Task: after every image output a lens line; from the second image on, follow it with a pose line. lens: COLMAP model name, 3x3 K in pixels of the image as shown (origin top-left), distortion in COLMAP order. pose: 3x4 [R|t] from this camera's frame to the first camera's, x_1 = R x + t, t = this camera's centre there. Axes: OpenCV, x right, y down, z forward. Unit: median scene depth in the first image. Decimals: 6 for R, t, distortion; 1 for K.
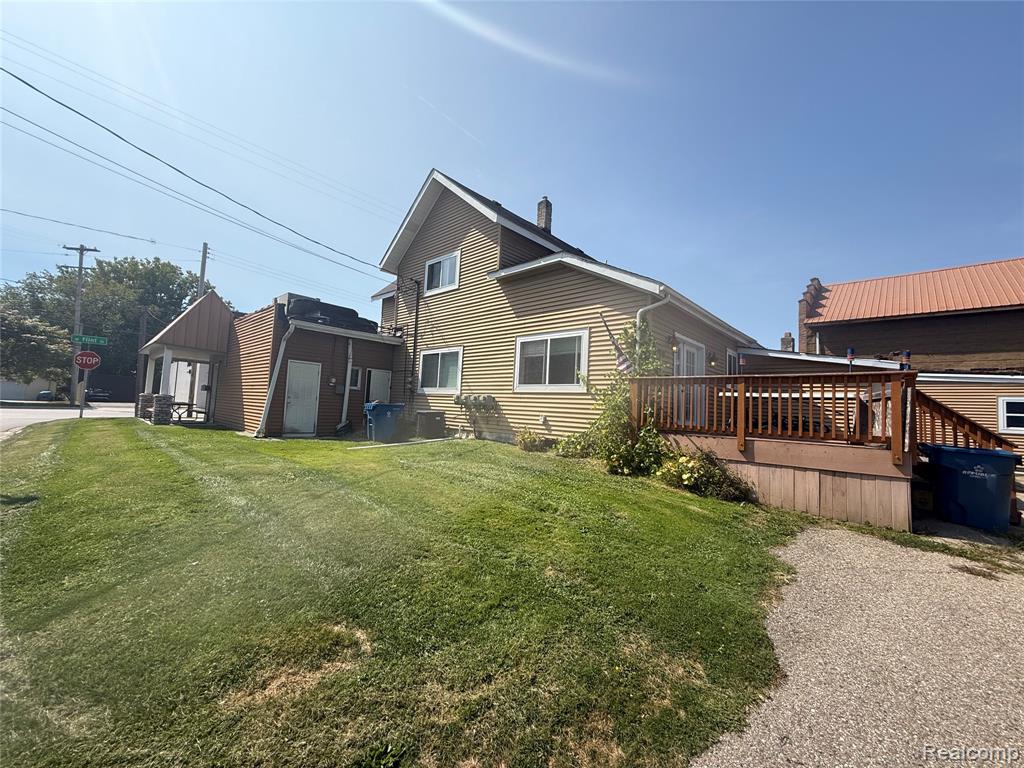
lens RADIAL K [[407.1, 0, 510.1], [0, 407.1, 385.7], [0, 0, 1]] dist [0.000849, 0.000226]
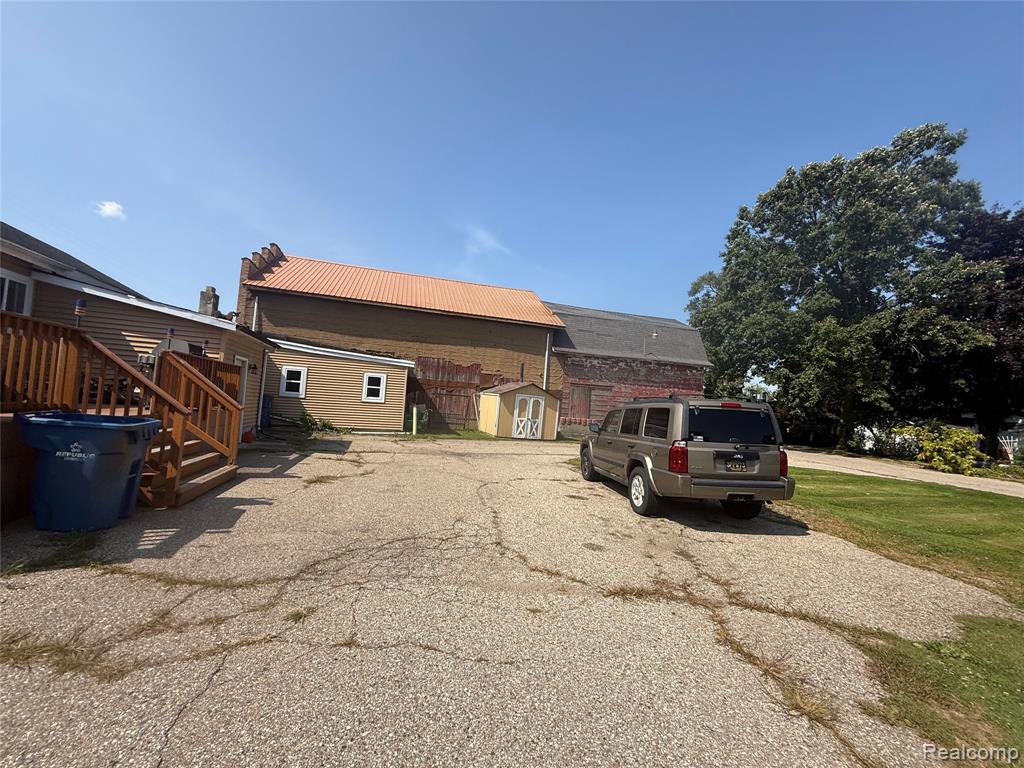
lens RADIAL K [[407.1, 0, 510.1], [0, 407.1, 385.7], [0, 0, 1]] dist [0.000849, 0.000226]
pose [[0.500350, 0.032170, 0.865225, 0.286483], [-0.093914, 0.995430, 0.017298, 0.004300], [-0.860715, -0.089912, 0.501085, 0.002396]]
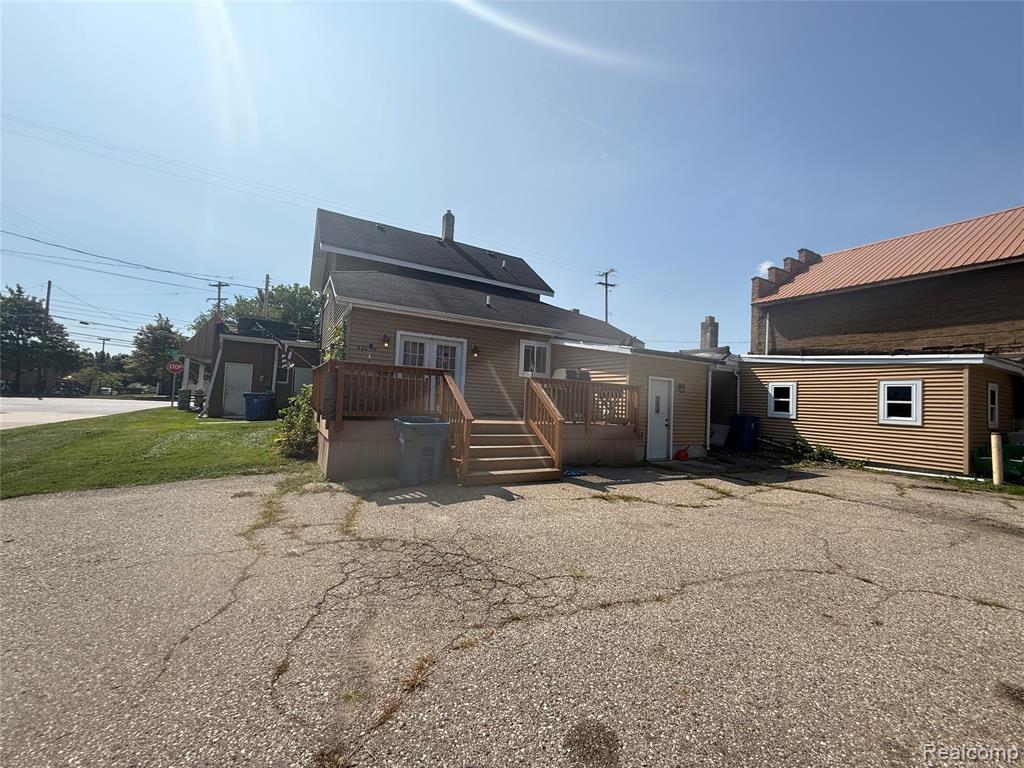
lens RADIAL K [[407.1, 0, 510.1], [0, 407.1, 385.7], [0, 0, 1]] dist [0.000849, 0.000226]
pose [[0.953581, -0.013633, -0.300828, 0.580625], [0.017001, 0.999819, 0.008580, 0.013657], [0.300656, -0.013296, 0.953640, -0.030893]]
